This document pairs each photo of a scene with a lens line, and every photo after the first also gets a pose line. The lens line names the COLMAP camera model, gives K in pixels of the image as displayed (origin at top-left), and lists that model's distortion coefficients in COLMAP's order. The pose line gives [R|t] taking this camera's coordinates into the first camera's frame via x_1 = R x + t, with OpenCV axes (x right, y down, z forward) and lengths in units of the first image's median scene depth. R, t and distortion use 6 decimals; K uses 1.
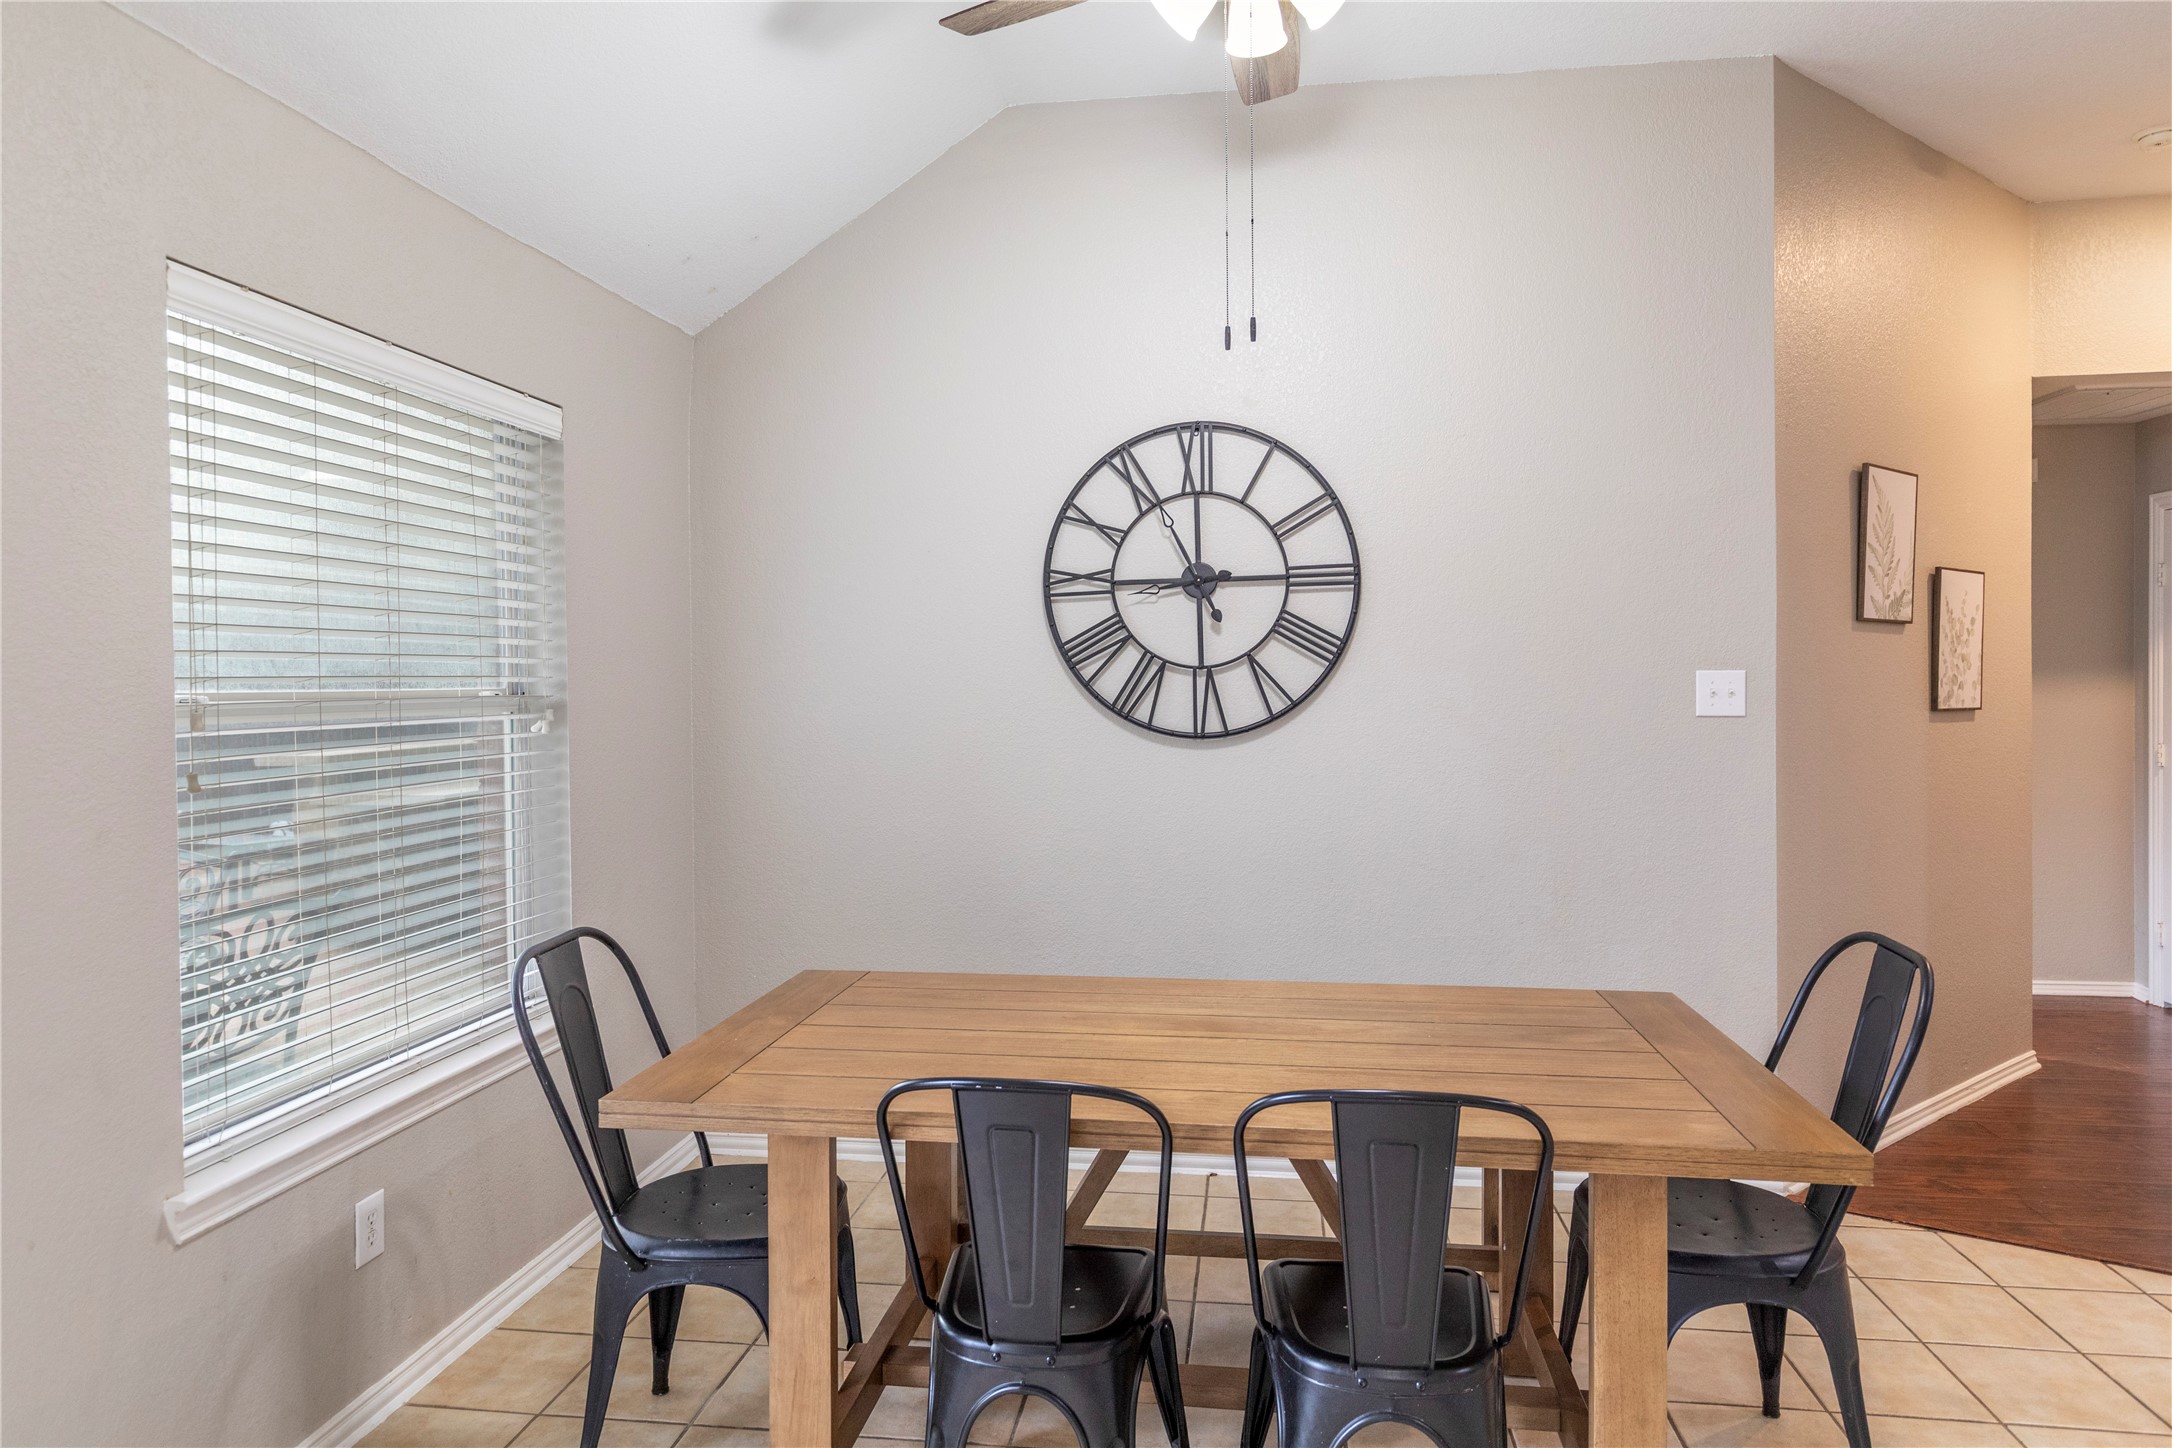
lens RADIAL K [[1220.9, 0, 1136.2], [0, 1220.9, 697.9], [0, 0, 1]] dist [-0.000860, 0.000104]
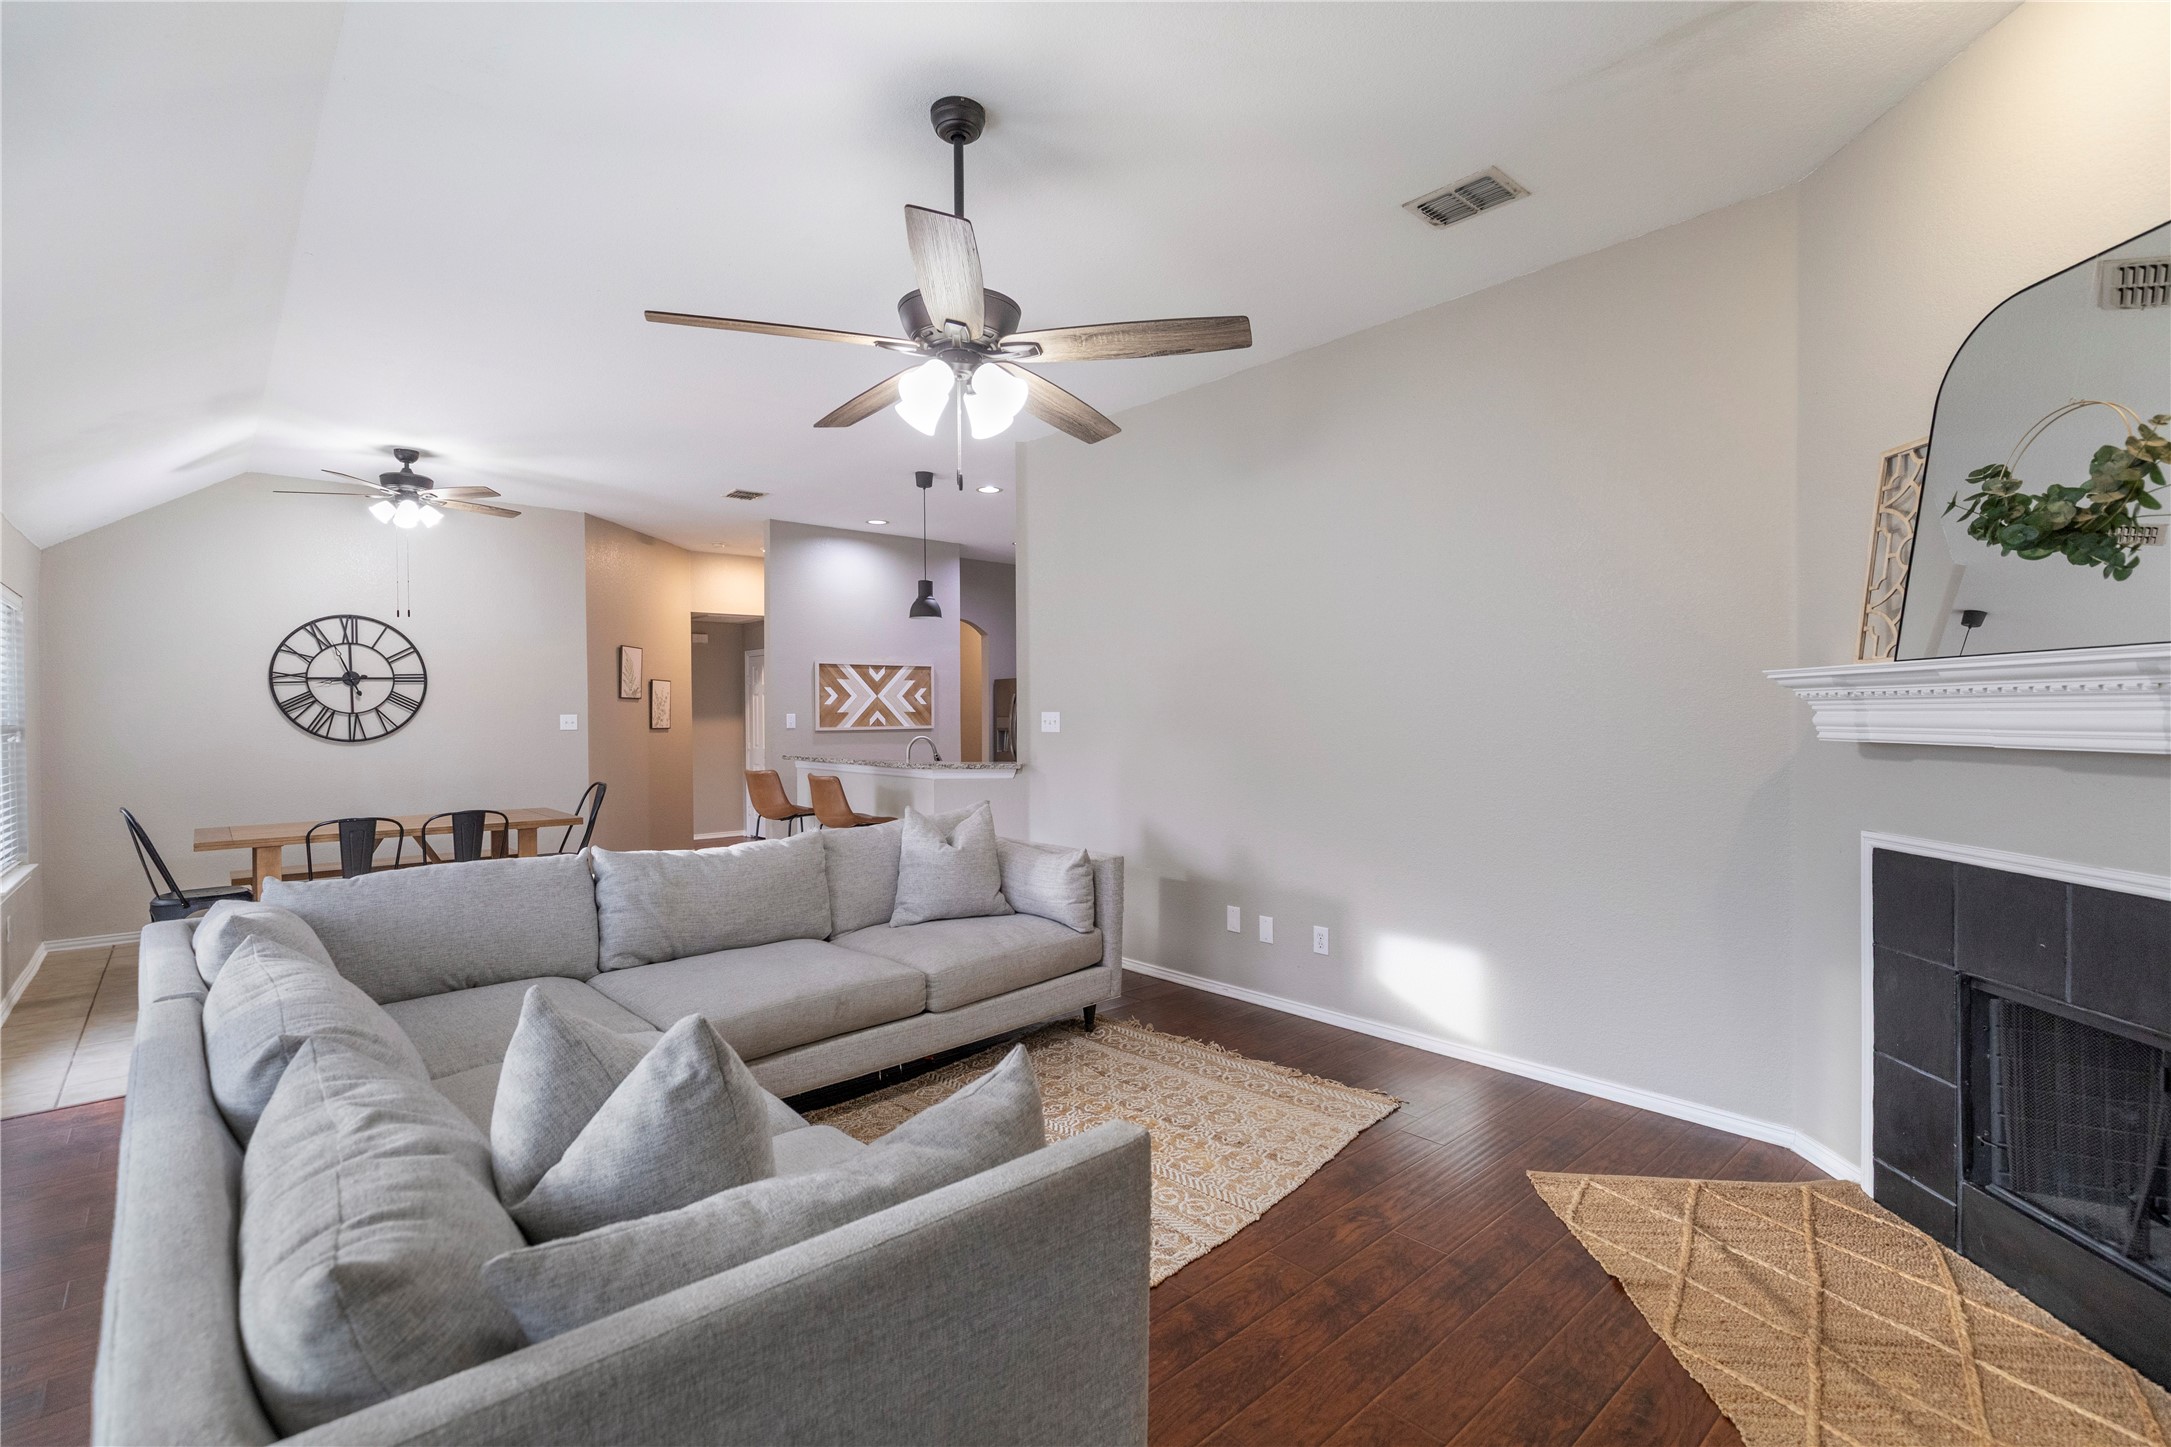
lens RADIAL K [[980.1, 0, 1081.7], [0, 980.1, 717.2], [0, 0, 1]] dist [0.001165, 0.000147]
pose [[0.651628, -0.000878, 0.758538, -0.495916], [0.015065, 0.999817, -0.011784, 0.029020], [-0.758389, 0.019106, 0.651522, -1.435370]]
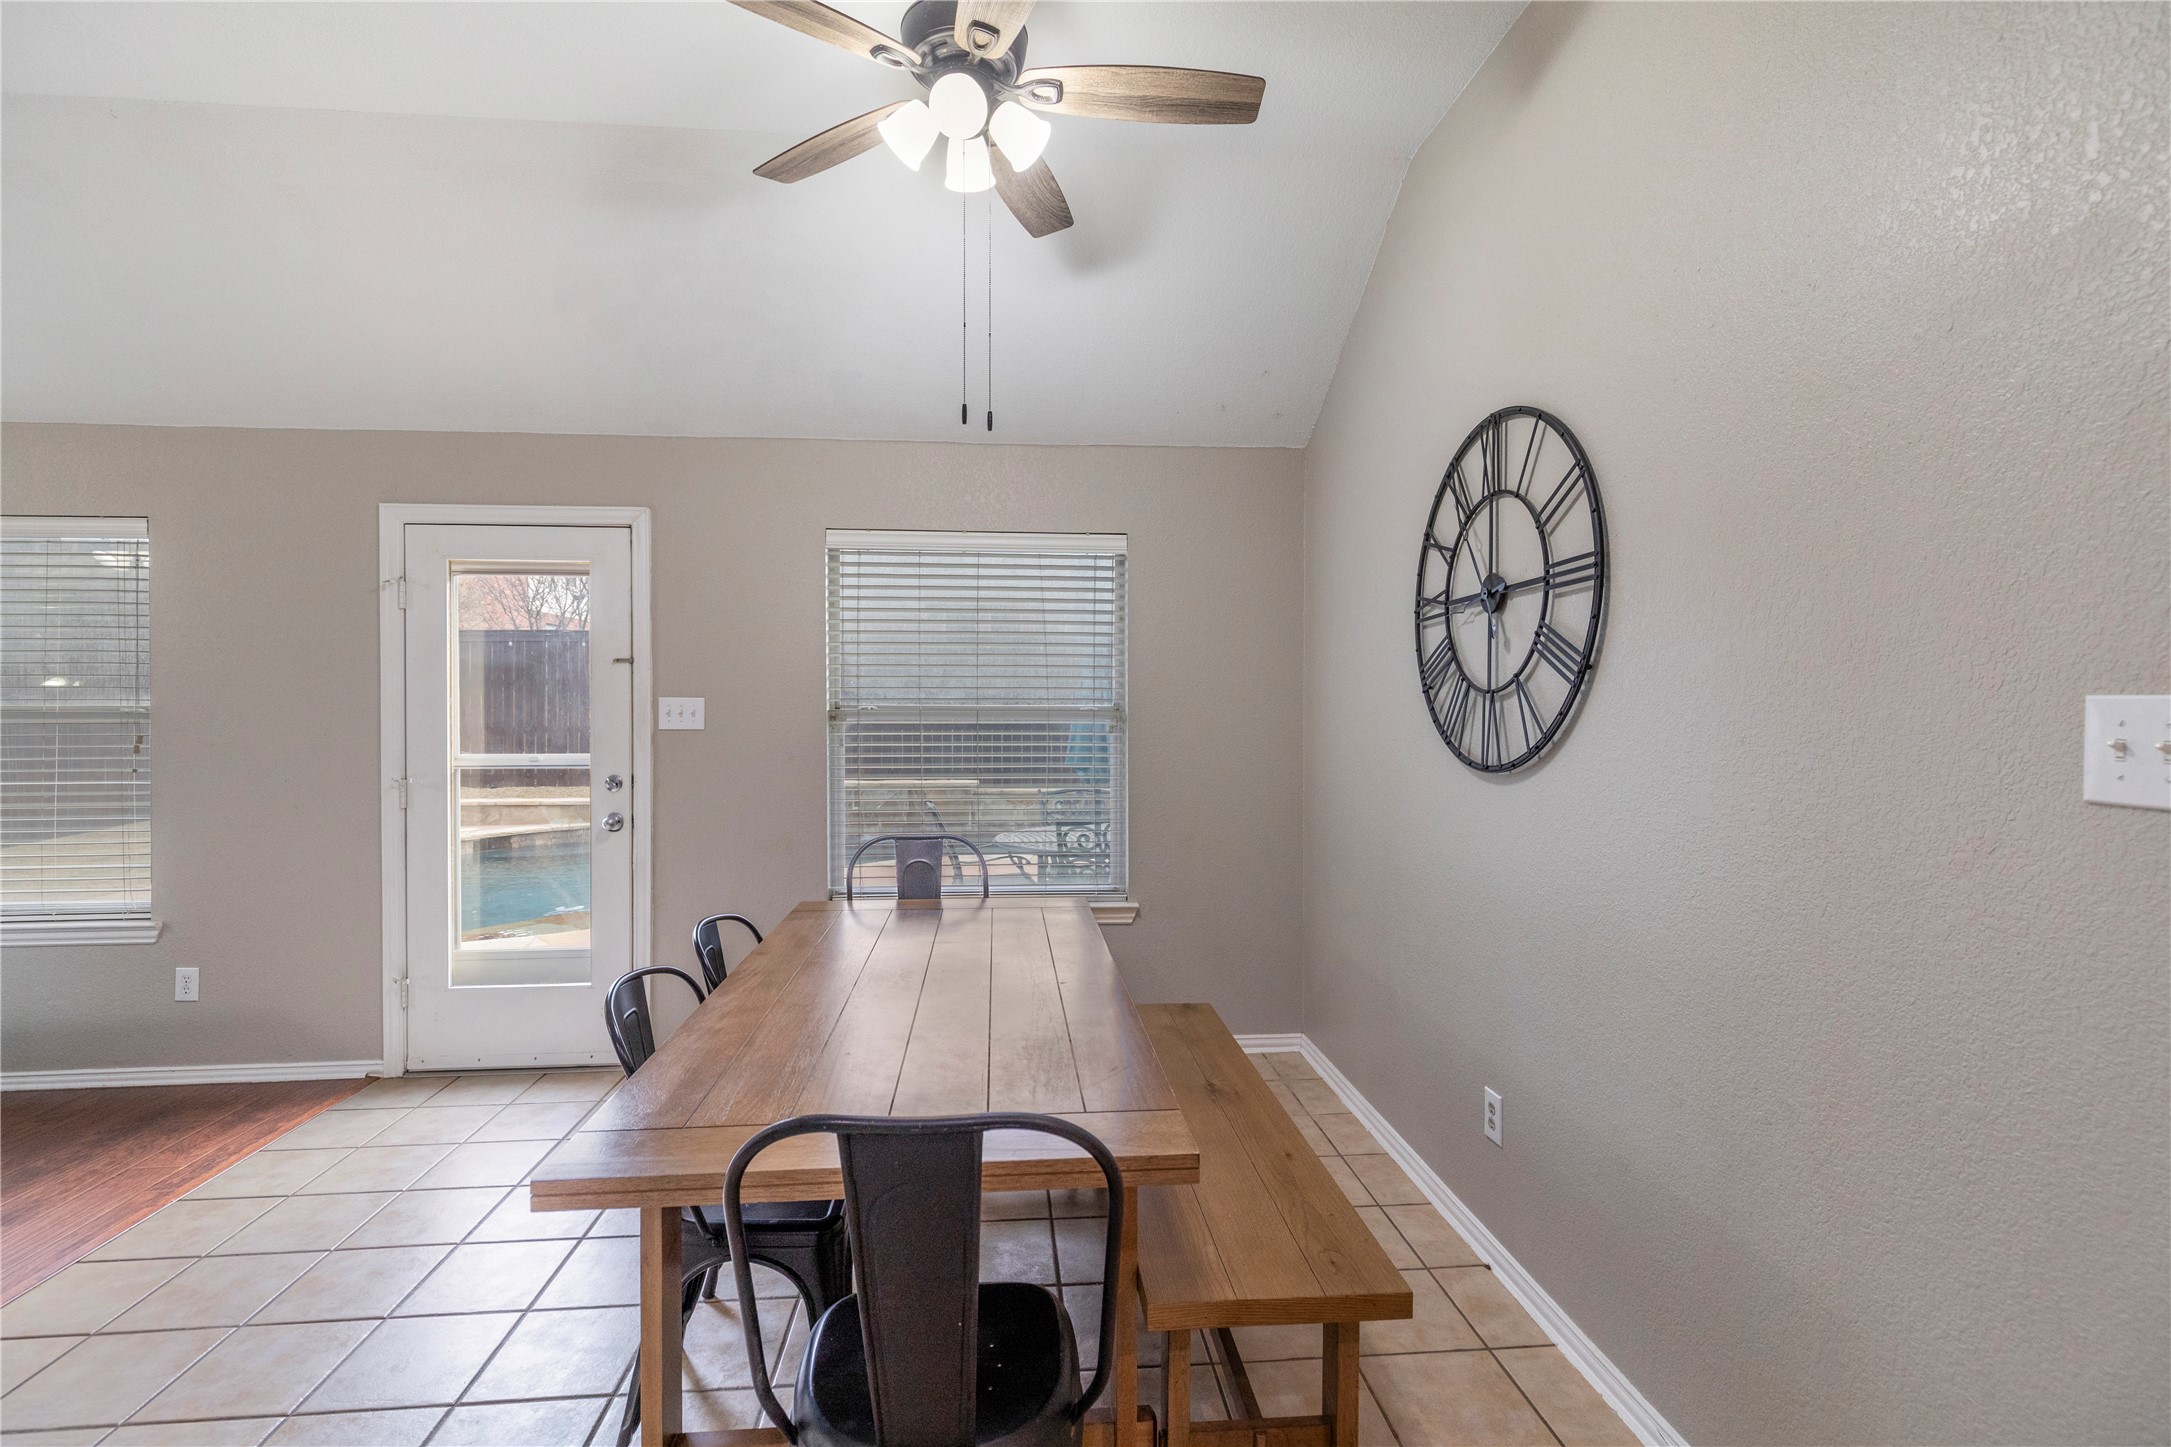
lens RADIAL K [[980.1, 0, 1081.7], [0, 980.1, 717.2], [0, 0, 1]] dist [0.001165, 0.000147]
pose [[0.193911, 0.019706, -0.980821, 0.695464], [-0.015225, 0.999738, 0.017076, -0.013858], [0.980901, 0.011622, 0.194161, 0.570731]]
